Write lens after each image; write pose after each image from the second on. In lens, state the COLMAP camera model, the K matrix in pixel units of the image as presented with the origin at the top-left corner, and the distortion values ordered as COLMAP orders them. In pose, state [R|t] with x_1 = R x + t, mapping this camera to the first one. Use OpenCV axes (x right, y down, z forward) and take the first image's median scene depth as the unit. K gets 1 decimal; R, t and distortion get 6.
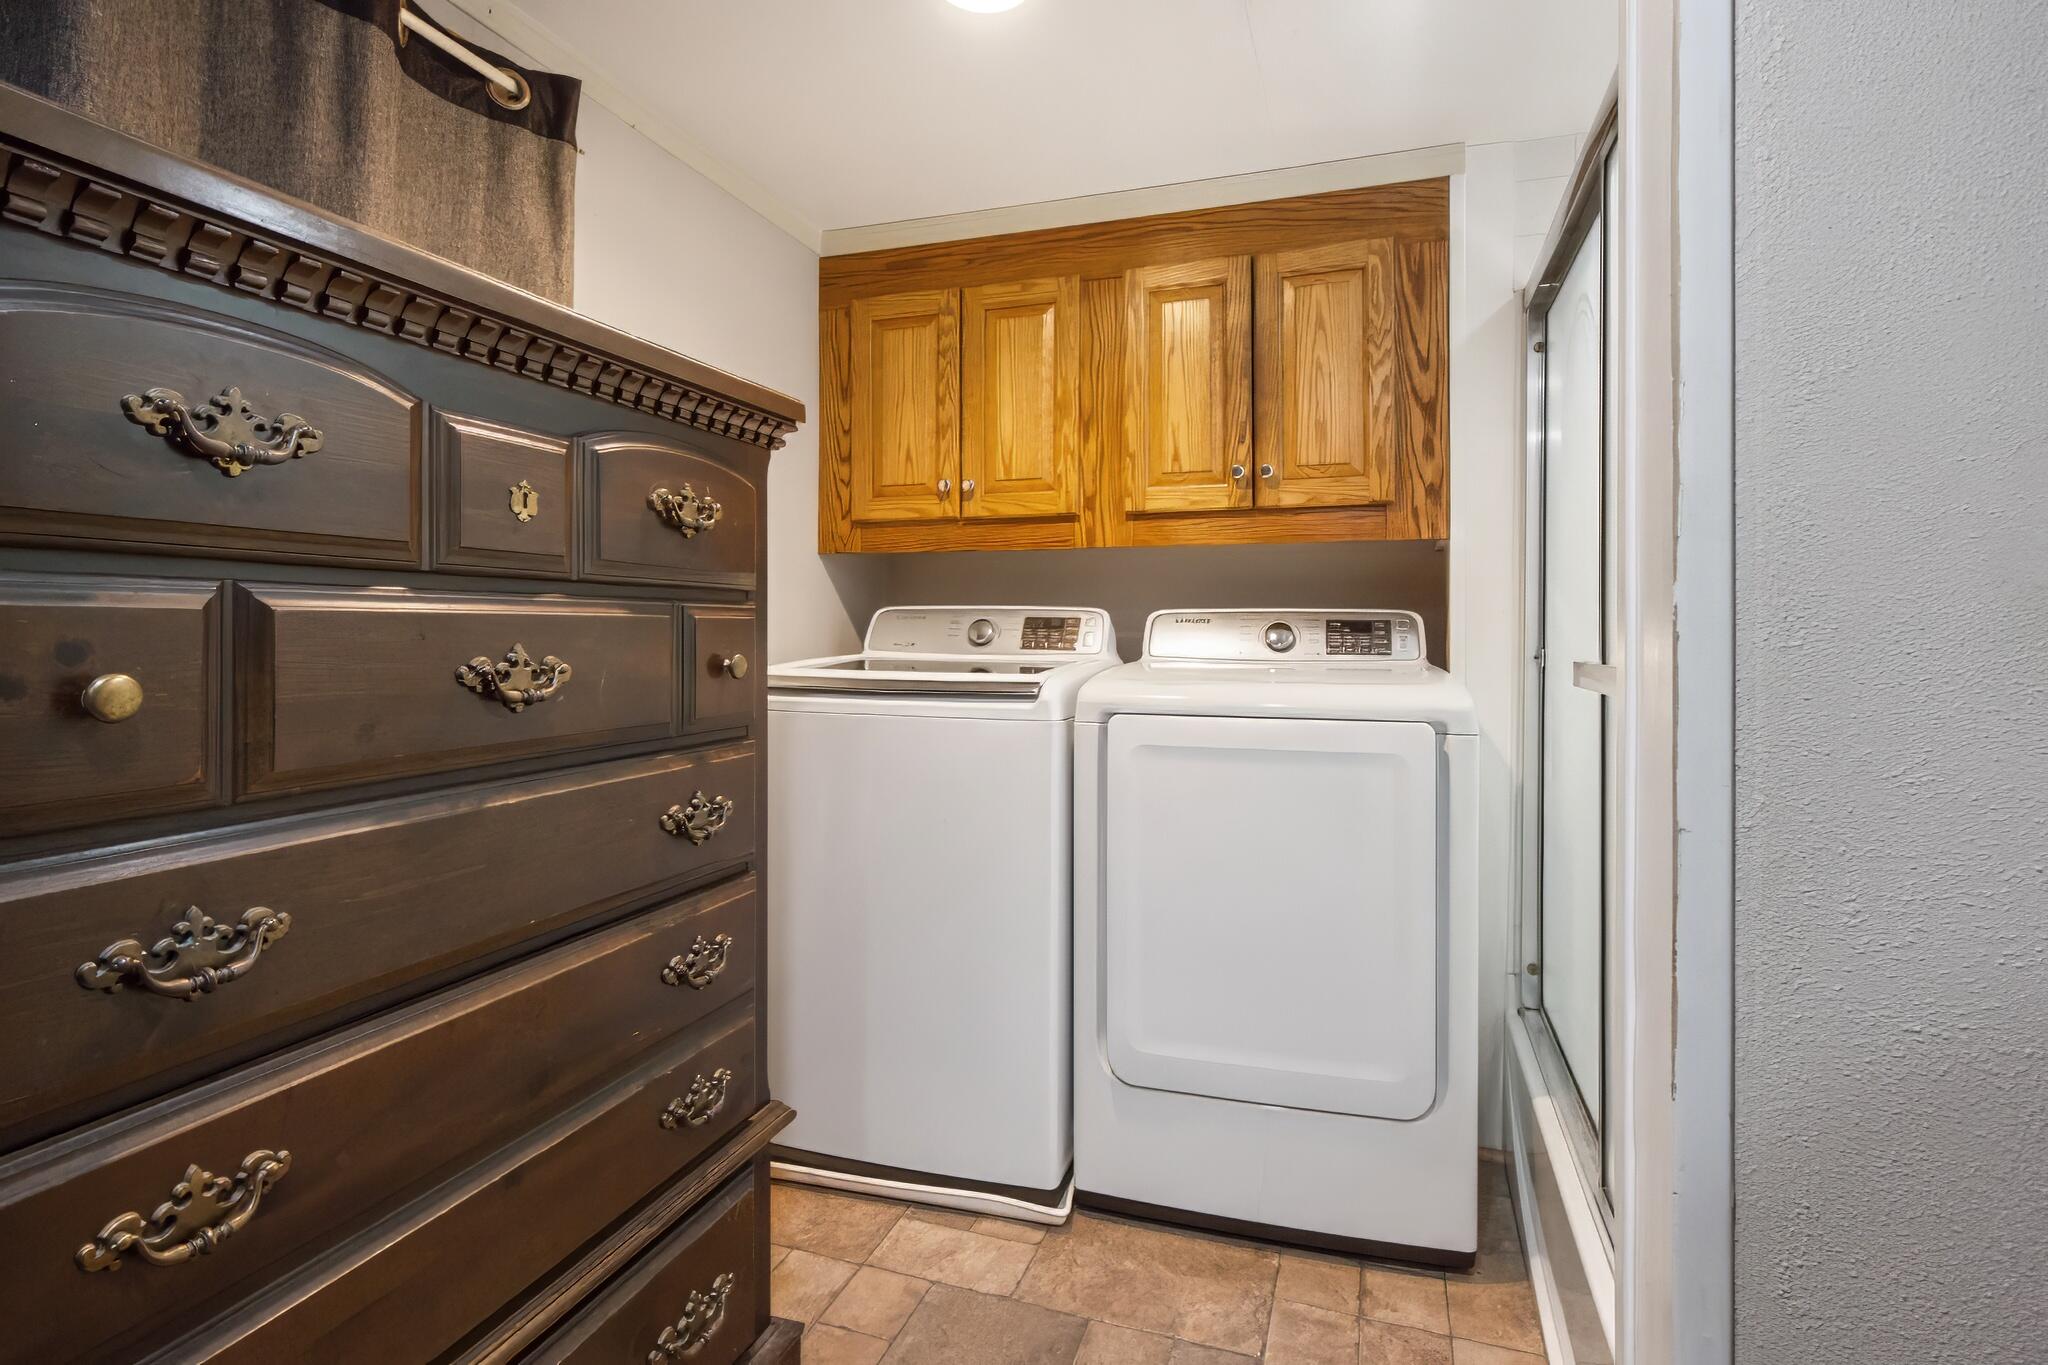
lens RADIAL K [[1020.1, 0, 1027.1], [0, 1020.1, 627.5], [0, 0, 1]] dist [0.000297, 0.000294]
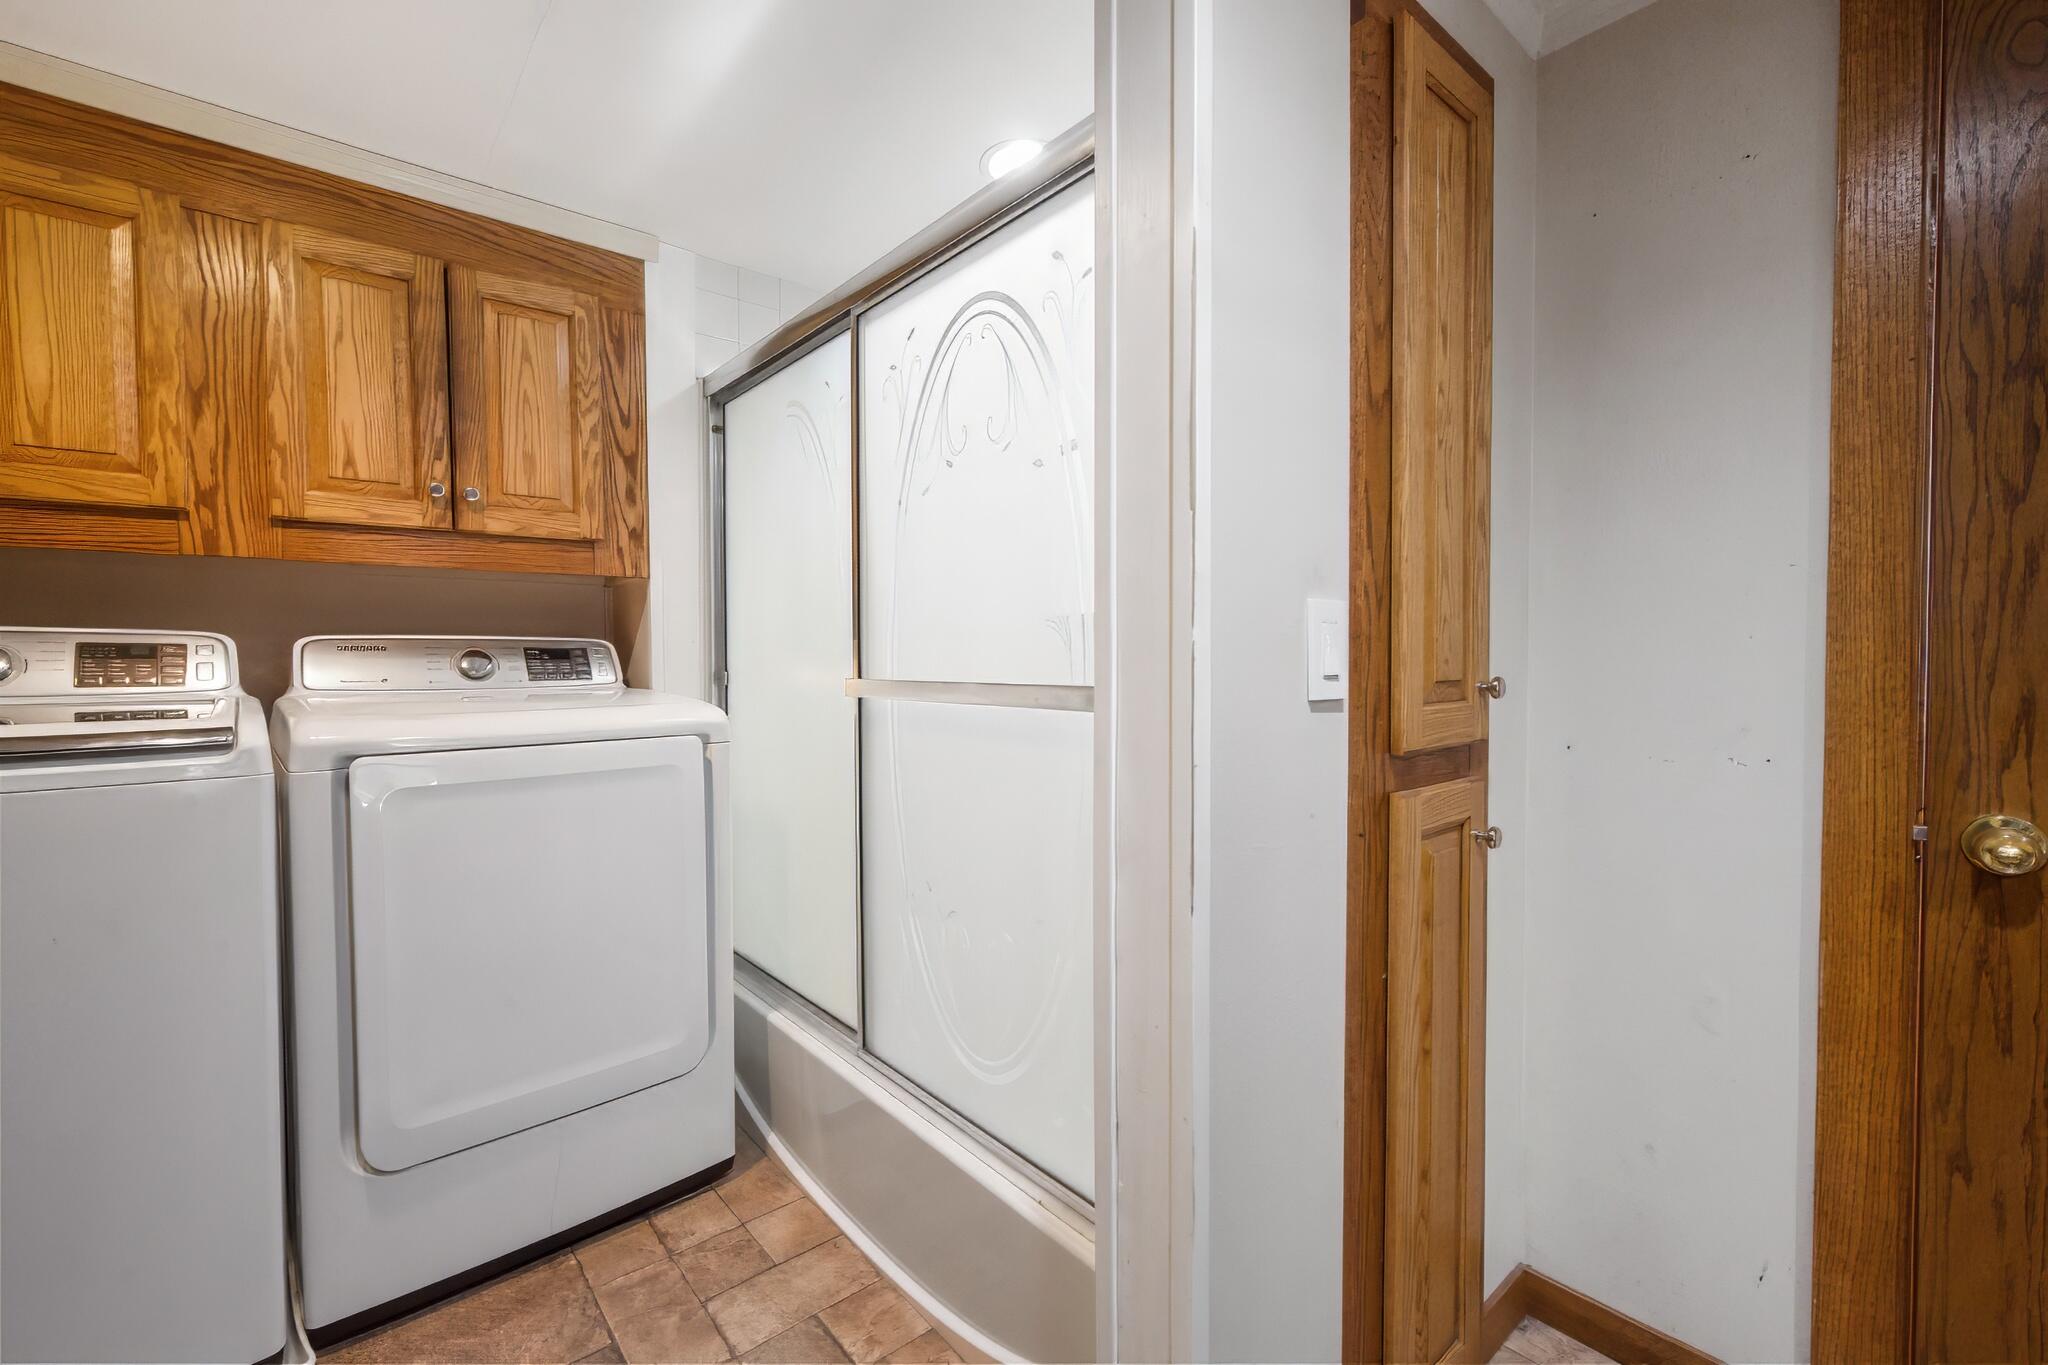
lens RADIAL K [[862.1, 0, 1024.0], [0, 862.1, 682.5], [0, 0, 1]] dist [0.000396, -0.000102]
pose [[0.510561, -0.031995, 0.859246, -0.206524], [0.004321, 0.999390, 0.034646, -0.000299], [-0.859830, -0.013976, 0.510388, 0.125500]]
